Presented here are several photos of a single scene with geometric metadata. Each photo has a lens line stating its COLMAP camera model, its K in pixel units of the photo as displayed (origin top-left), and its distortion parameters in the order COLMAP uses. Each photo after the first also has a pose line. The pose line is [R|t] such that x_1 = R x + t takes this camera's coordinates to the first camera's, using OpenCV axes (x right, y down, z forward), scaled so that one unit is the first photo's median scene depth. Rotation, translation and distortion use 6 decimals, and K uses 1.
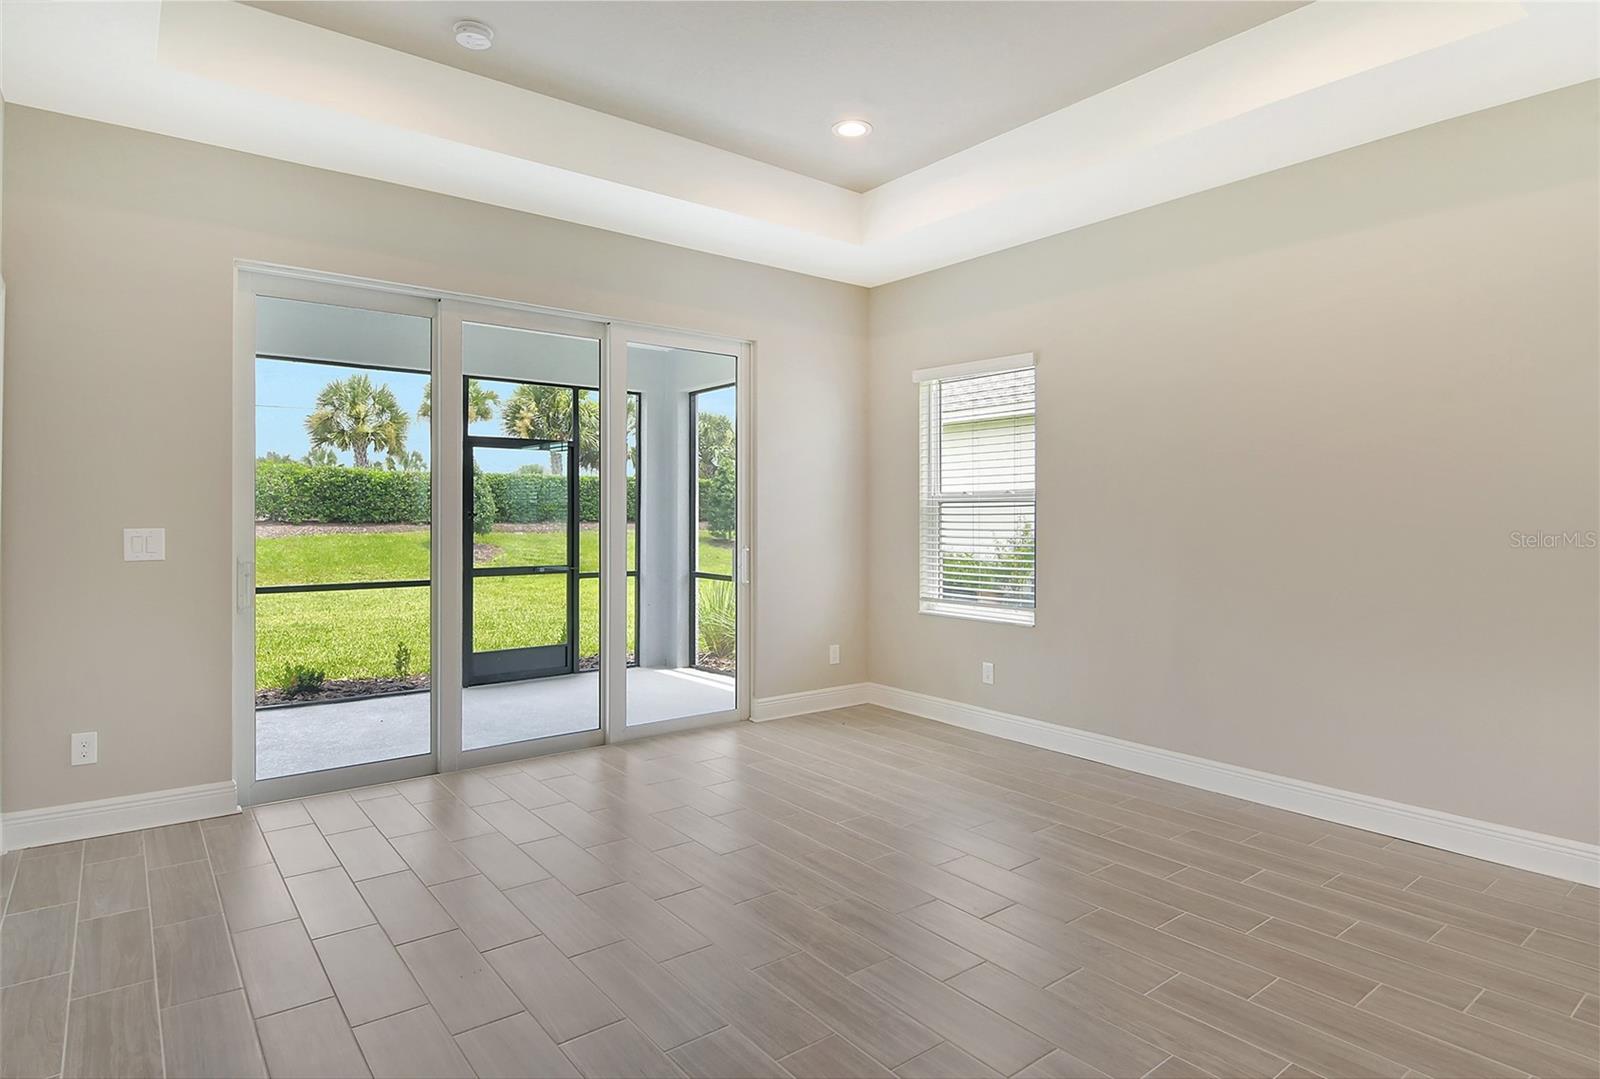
lens RADIAL K [[879.2, 0, 801.3], [0, 879.2, 538.1], [0, 0, 1]] dist [-0.001988, -0.002390]
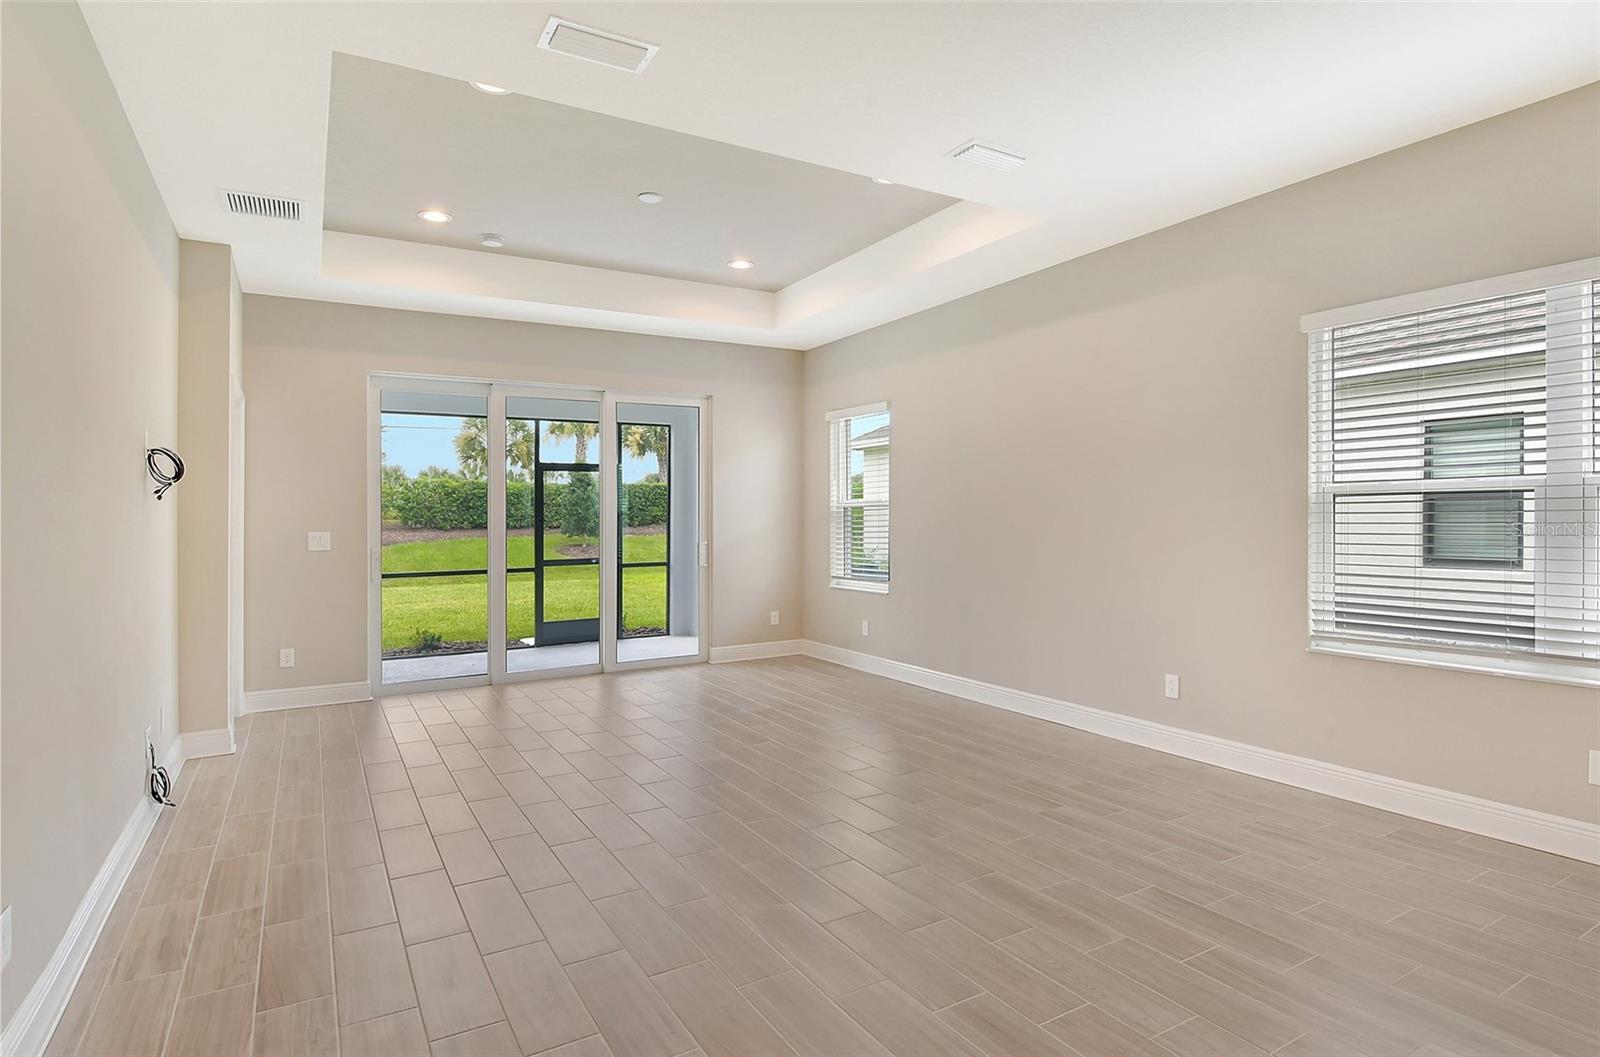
lens RADIAL K [[880.3, 0, 797.7], [0, 880.3, 527.7], [0, 0, 1]] dist [0.007748, -0.001566]
pose [[0.987812, -0.012896, -0.155116, 0.288487], [0.010899, 0.999847, -0.013717, 0.009379], [0.155269, 0.011860, 0.987801, -0.364345]]
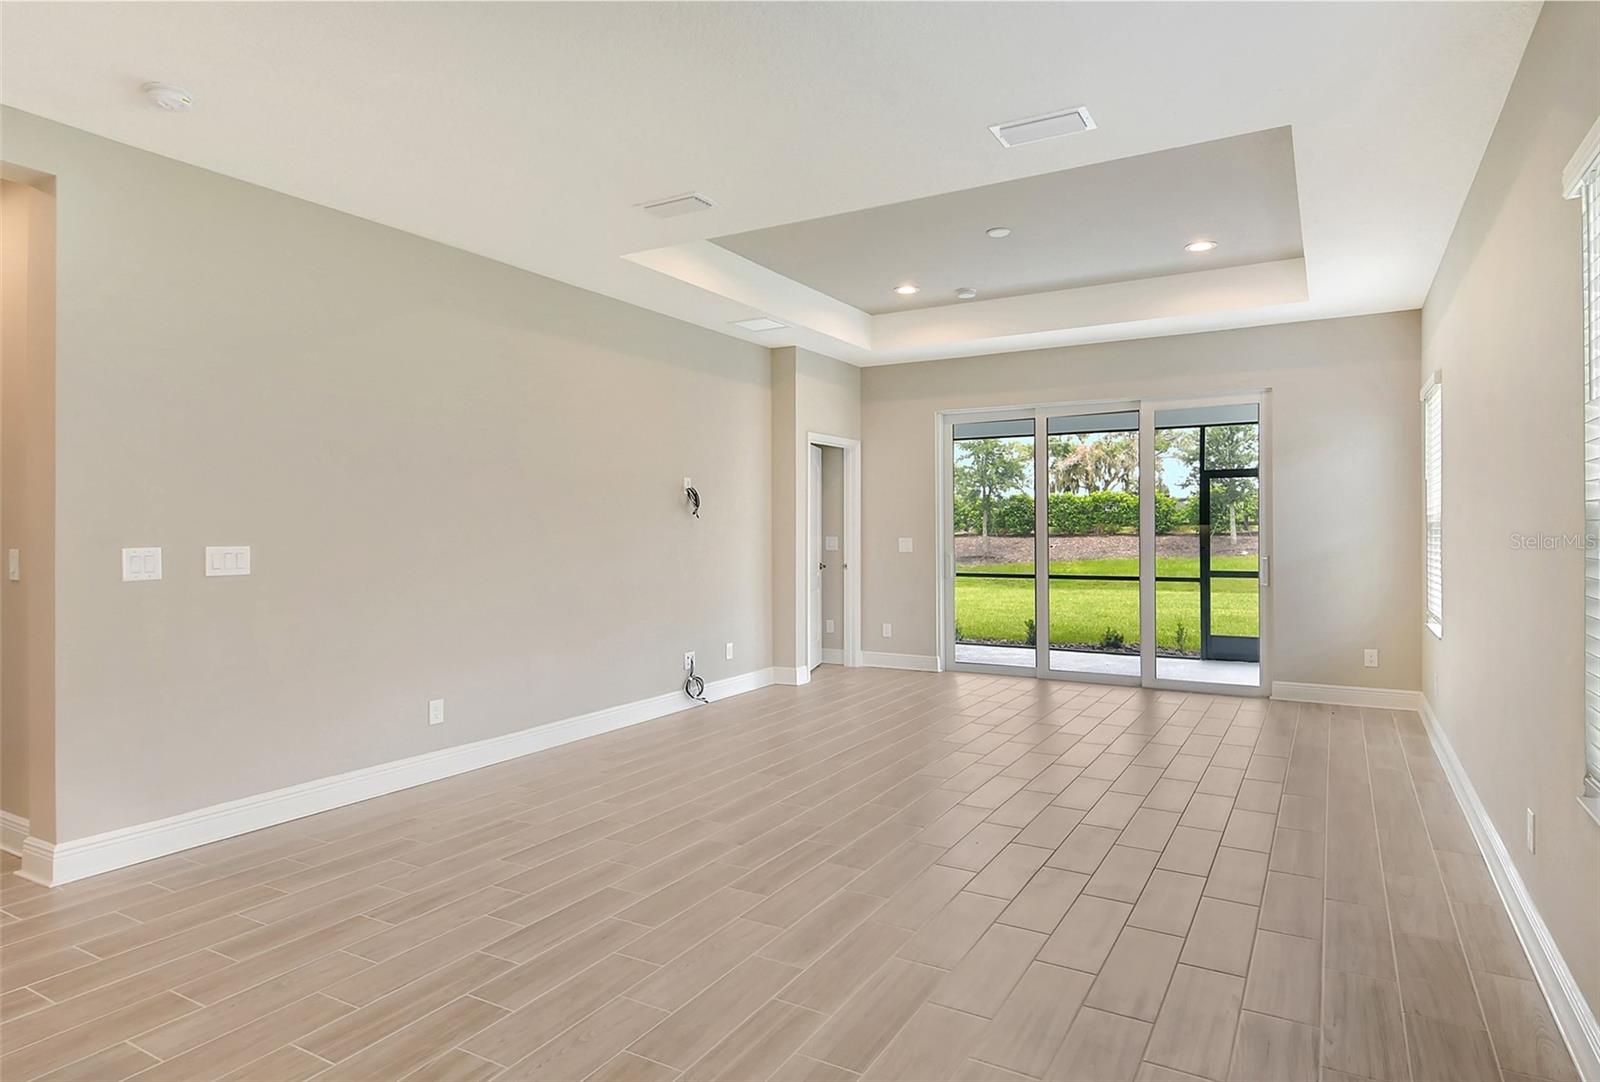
lens RADIAL K [[879.2, 0, 802.4], [0, 879.2, 530.2], [0, 0, 1]] dist [-0.001988, -0.002390]
pose [[0.340299, -0.003247, -0.940312, 0.819731], [-0.017259, 0.999804, -0.009698, -0.003169], [0.940159, 0.019529, 0.340177, -0.033256]]
